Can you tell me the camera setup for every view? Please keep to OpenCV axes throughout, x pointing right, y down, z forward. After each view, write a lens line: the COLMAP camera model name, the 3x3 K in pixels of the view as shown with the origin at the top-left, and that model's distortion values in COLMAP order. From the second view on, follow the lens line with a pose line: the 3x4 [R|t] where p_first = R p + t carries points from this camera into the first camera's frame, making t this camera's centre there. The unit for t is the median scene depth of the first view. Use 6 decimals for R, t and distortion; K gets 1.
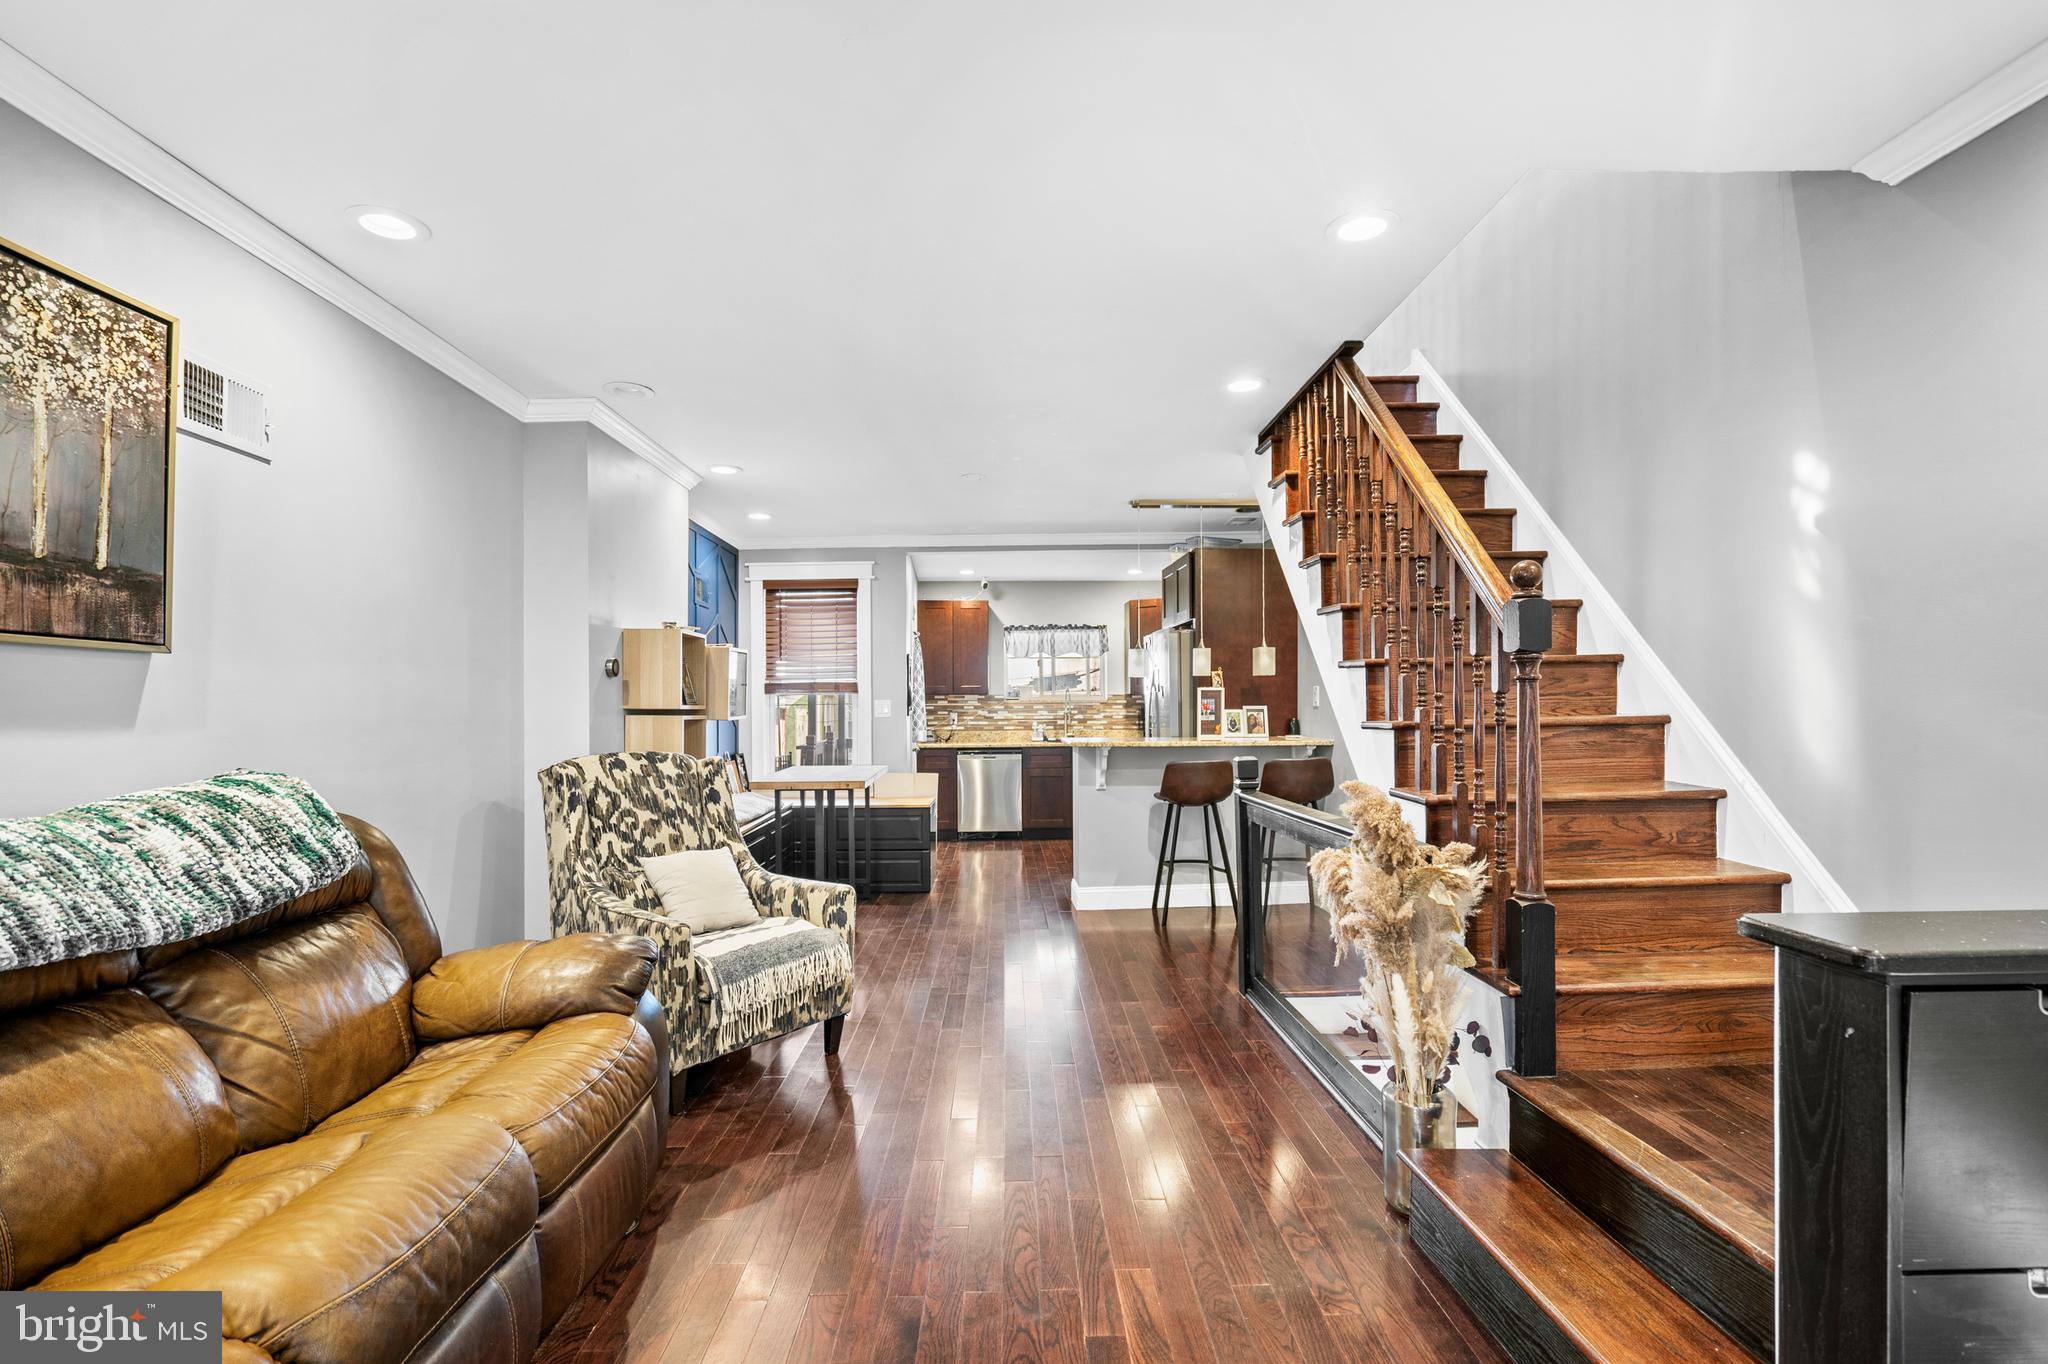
lens RADIAL K [[971.9, 0, 1019.7], [0, 971.9, 691.7], [0, 0, 1]] dist [-0.004885, 0.000397]
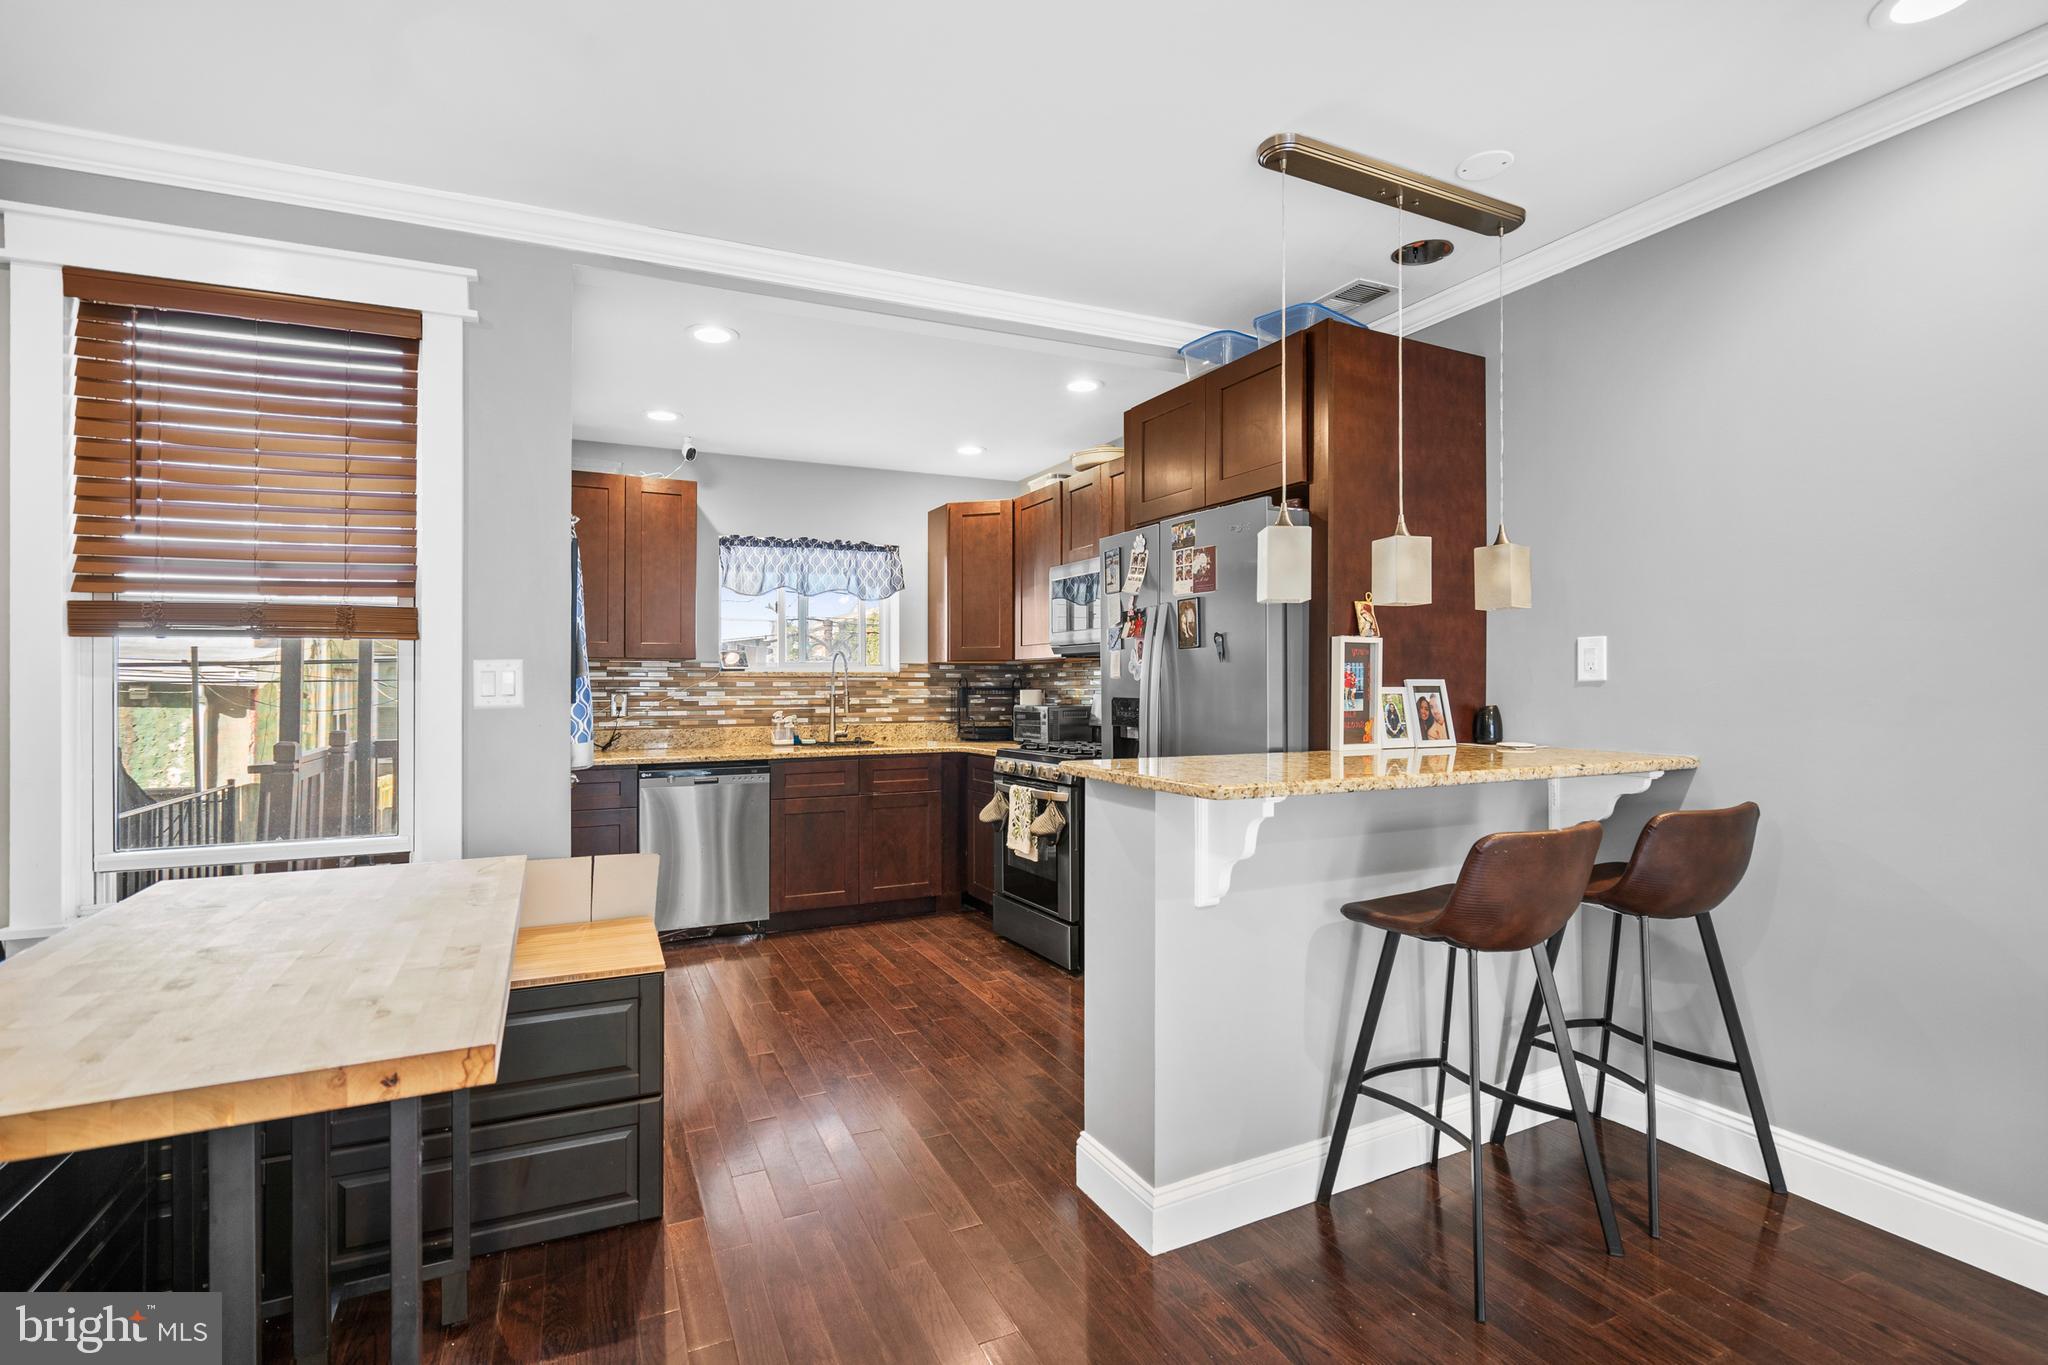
lens RADIAL K [[971.9, 0, 1027.5], [0, 971.9, 679.3], [0, 0, 1]] dist [-0.004885, 0.000397]
pose [[0.913899, 0.005428, 0.405905, -0.080534], [-0.007885, 0.999959, 0.004379, 0.009647], [-0.405865, -0.007203, 0.913905, 0.441475]]
